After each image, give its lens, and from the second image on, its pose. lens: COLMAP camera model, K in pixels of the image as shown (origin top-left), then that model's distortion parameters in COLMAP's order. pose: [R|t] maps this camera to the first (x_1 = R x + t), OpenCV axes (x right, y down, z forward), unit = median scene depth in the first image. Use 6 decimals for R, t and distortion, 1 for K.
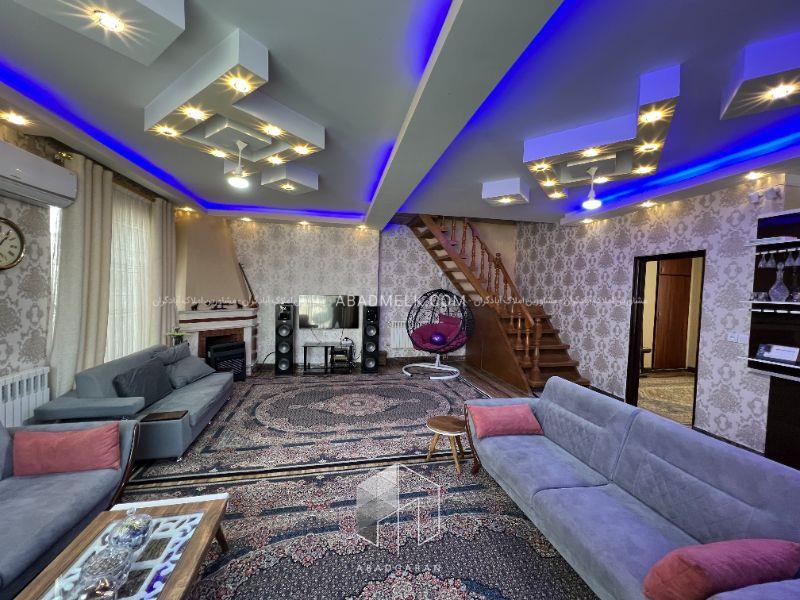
lens RADIAL K [[319.6, 0, 399.4], [0, 319.6, 300.8], [0, 0, 1]] dist [0.001911, -0.000884]
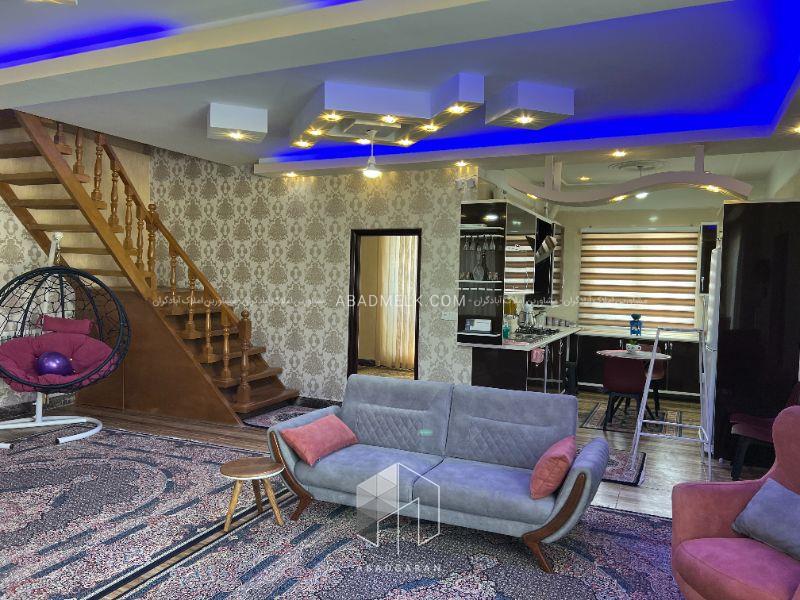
lens RADIAL K [[599.7, 0, 399.5], [0, 599.7, 300.4], [0, 0, 1]] dist [0.043316, -0.020009]
pose [[0.581798, -0.044408, 0.812120, -0.506709], [0.022187, 0.999003, 0.038733, -0.011104], [-0.813030, -0.004516, 0.582204, -0.009179]]
